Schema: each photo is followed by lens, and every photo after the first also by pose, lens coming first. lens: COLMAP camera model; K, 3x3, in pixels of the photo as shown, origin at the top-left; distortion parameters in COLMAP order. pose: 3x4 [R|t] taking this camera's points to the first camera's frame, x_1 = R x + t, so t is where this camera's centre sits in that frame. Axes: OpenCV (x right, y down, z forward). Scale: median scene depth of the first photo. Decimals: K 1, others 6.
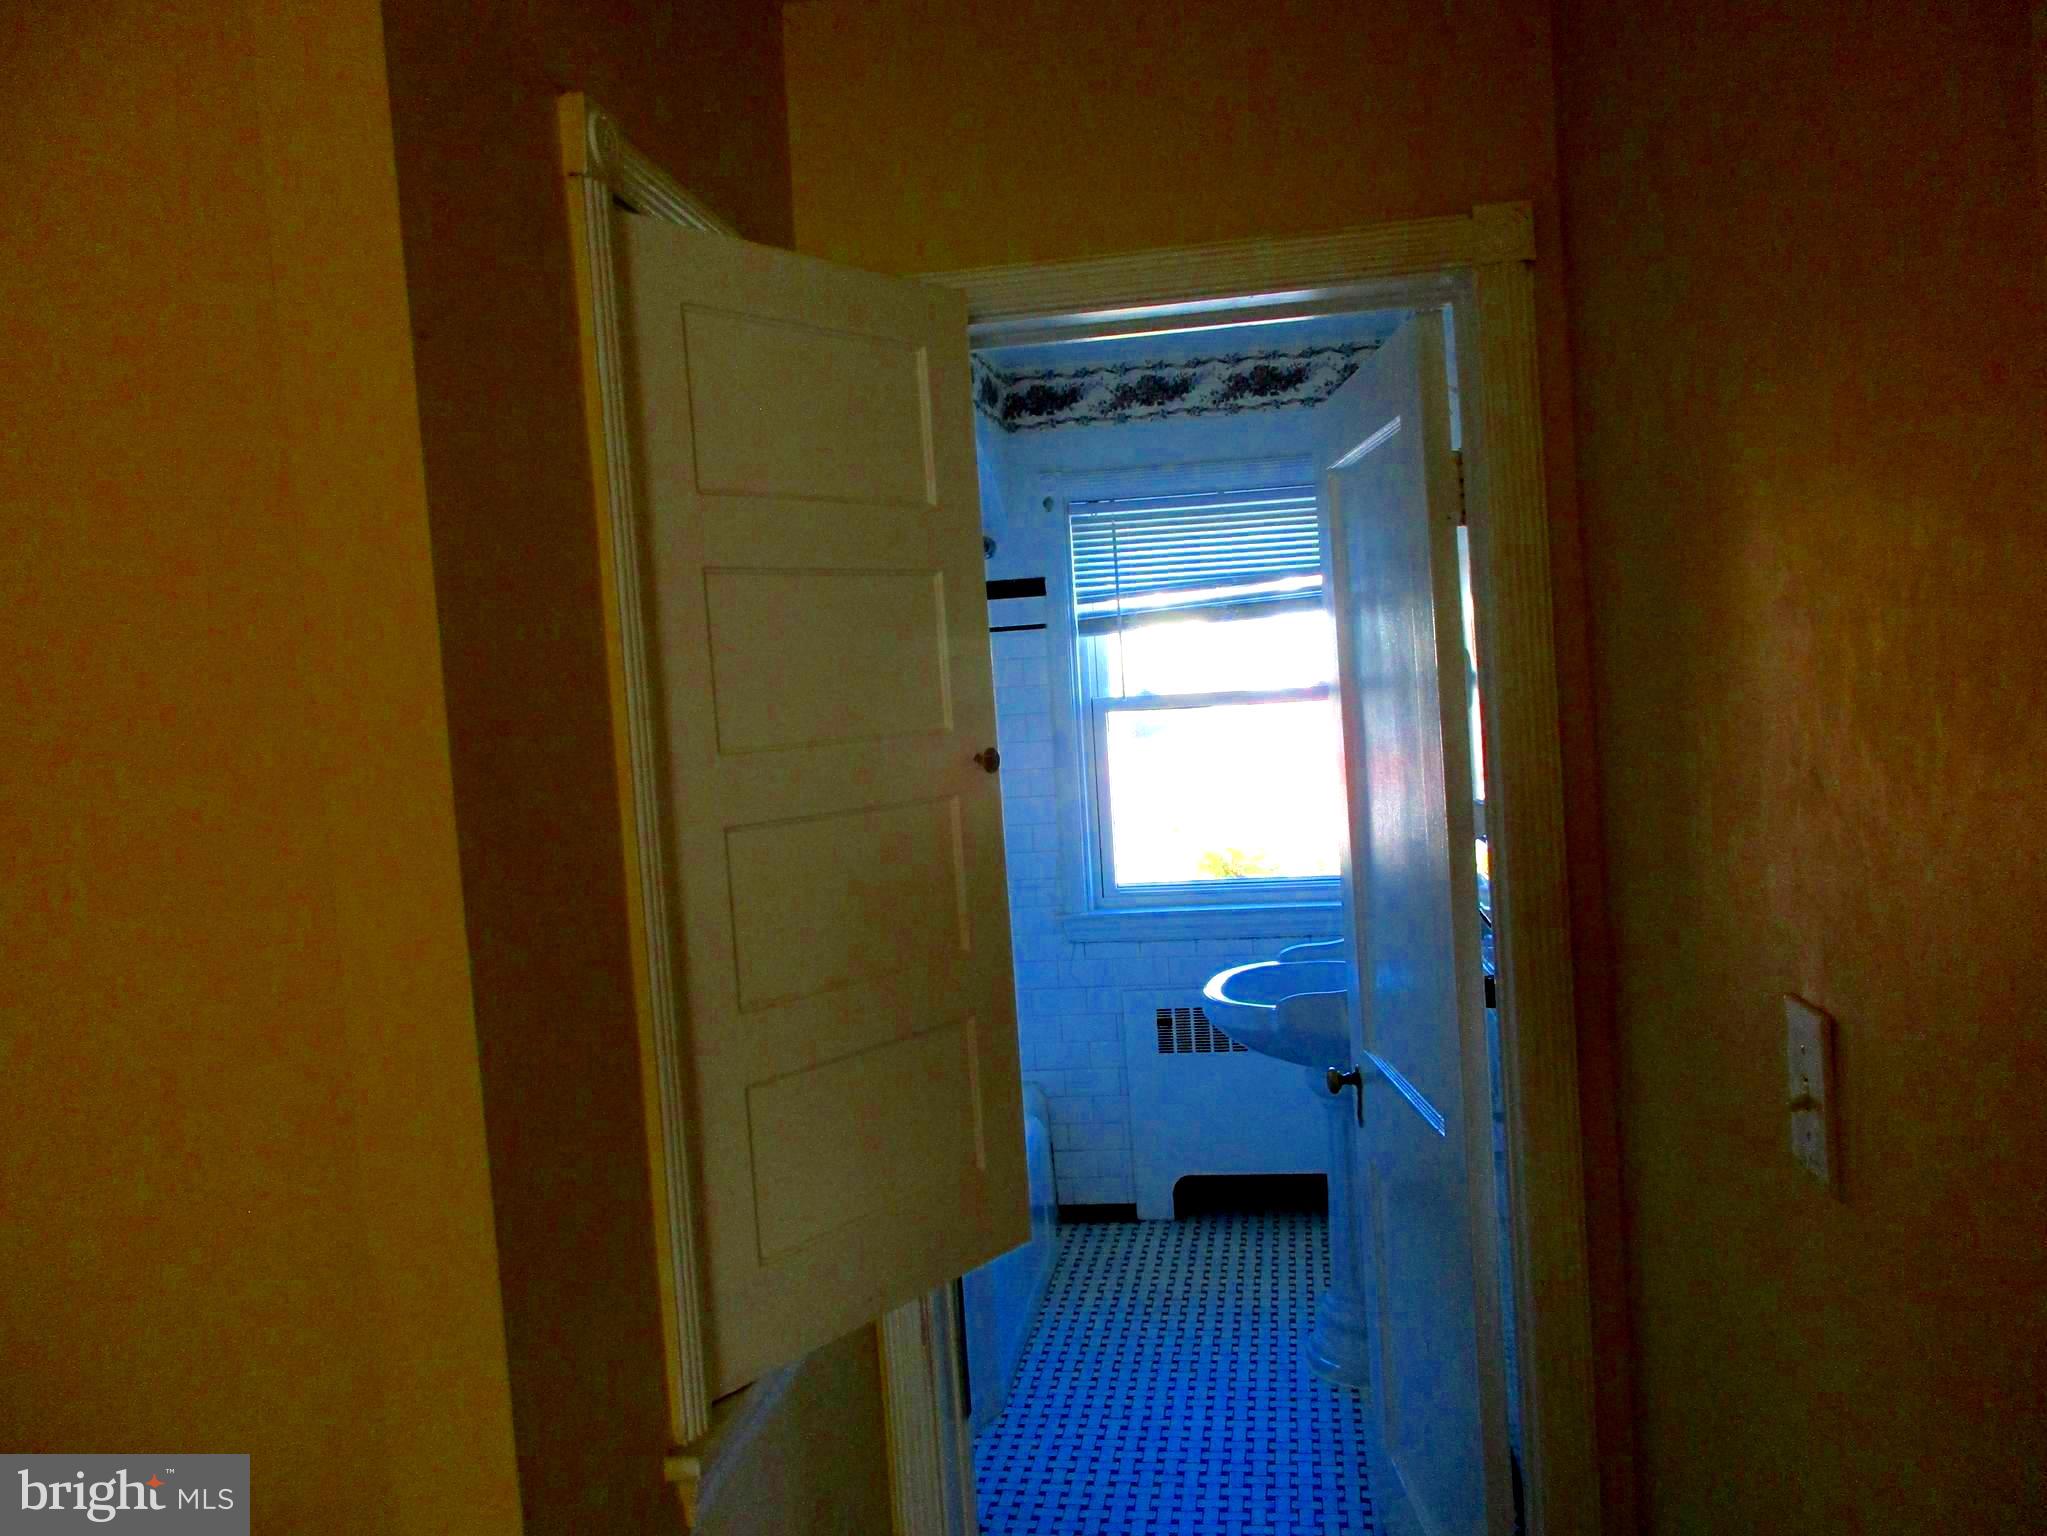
lens RADIAL K [[1544.4, 0, 1029.0], [0, 1544.4, 769.6], [0, 0, 1]] dist [-0.001614, 0.001866]
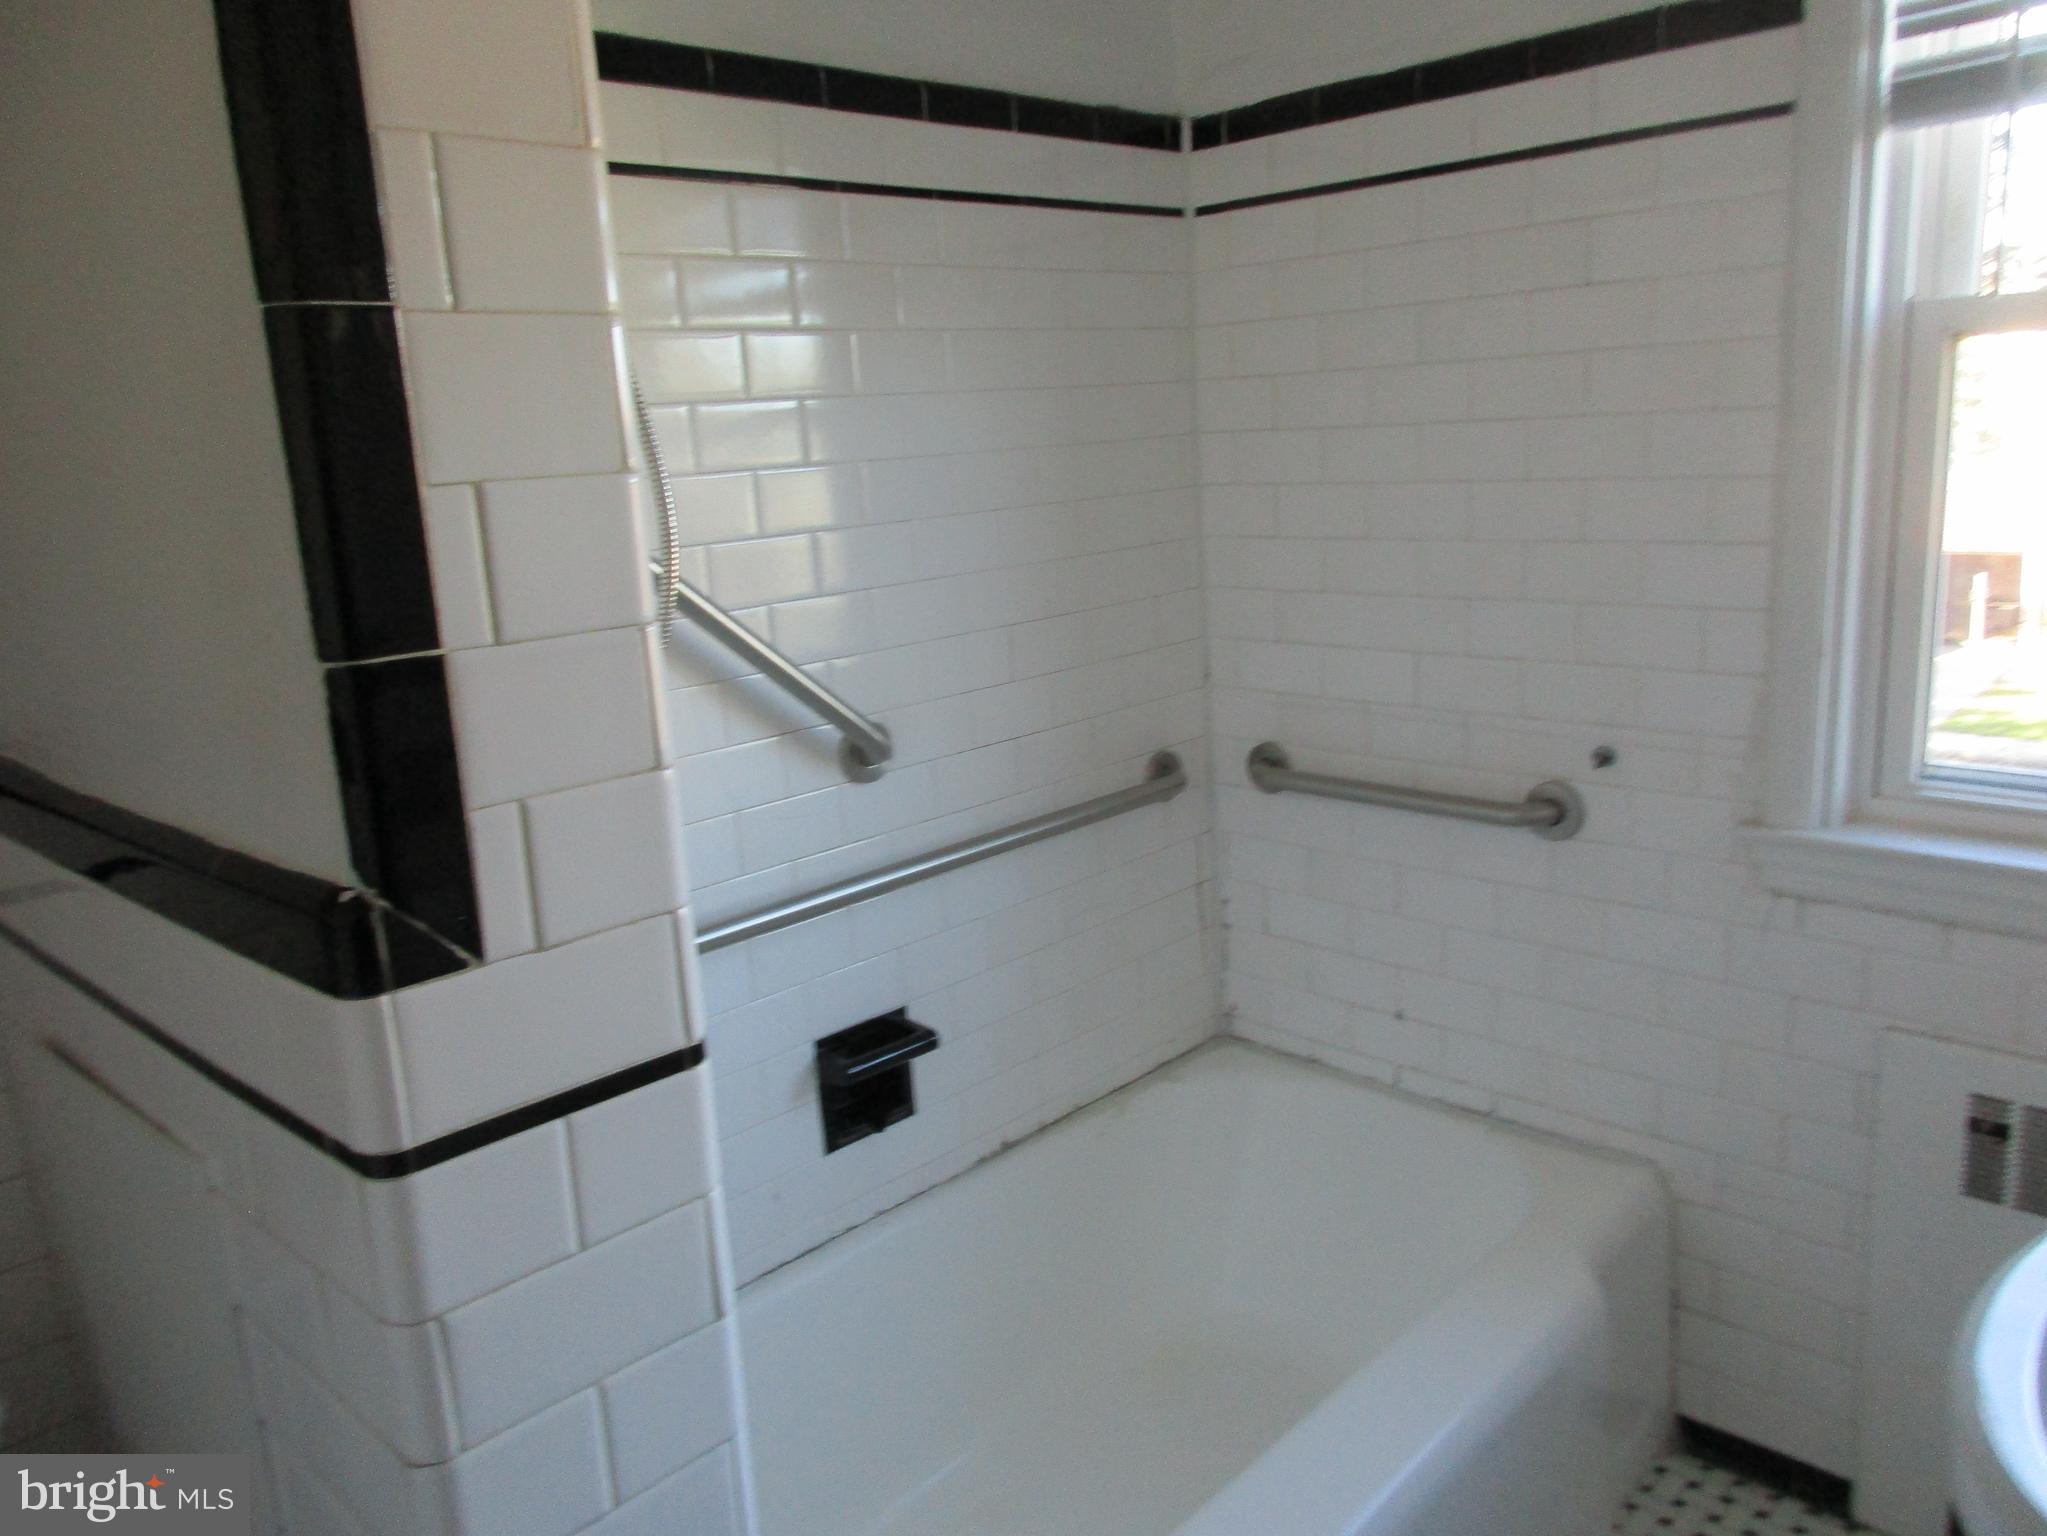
lens RADIAL K [[1544.4, 0, 1016.4], [0, 1544.4, 770.4], [0, 0, 1]] dist [-0.001614, 0.001866]
pose [[0.810053, 0.144509, -0.568271, 0.097643], [-0.022726, 0.976164, 0.215840, -0.009053], [0.585916, -0.161927, 0.794029, 0.545743]]
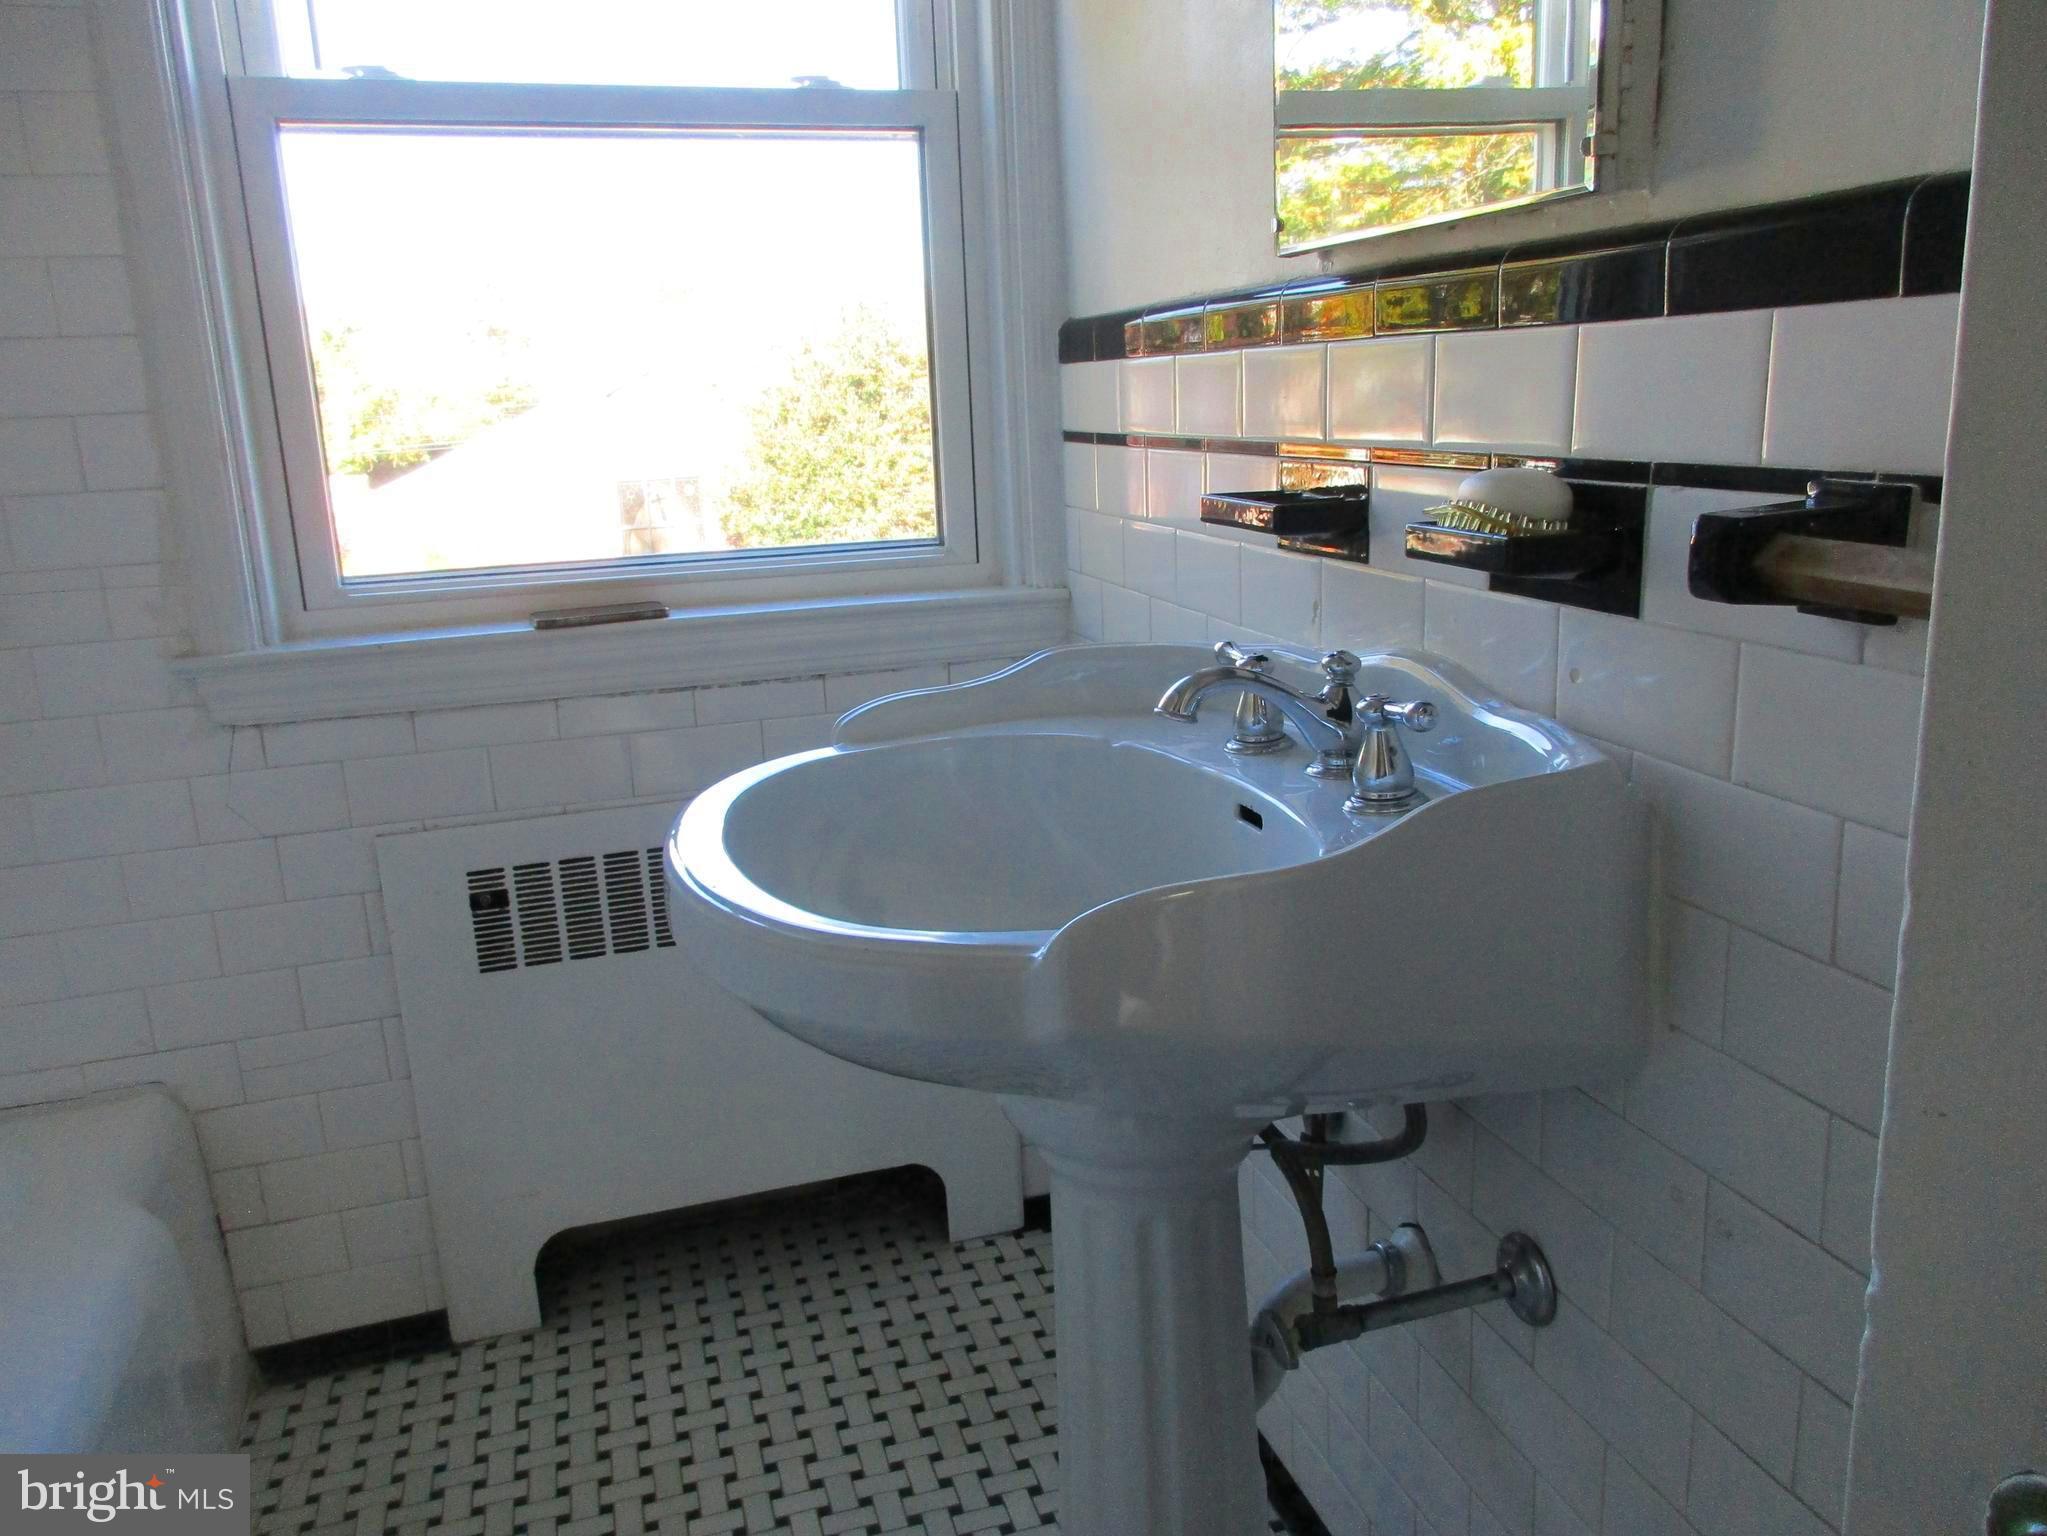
lens RADIAL K [[1544.4, 0, 1022.9], [0, 1544.4, 772.9], [0, 0, 1]] dist [-0.001614, 0.001866]
pose [[0.897195, -0.081950, 0.433965, 0.038592], [0.011084, 0.986502, 0.163376, 0.062165], [-0.441496, -0.141770, 0.885992, 0.567553]]
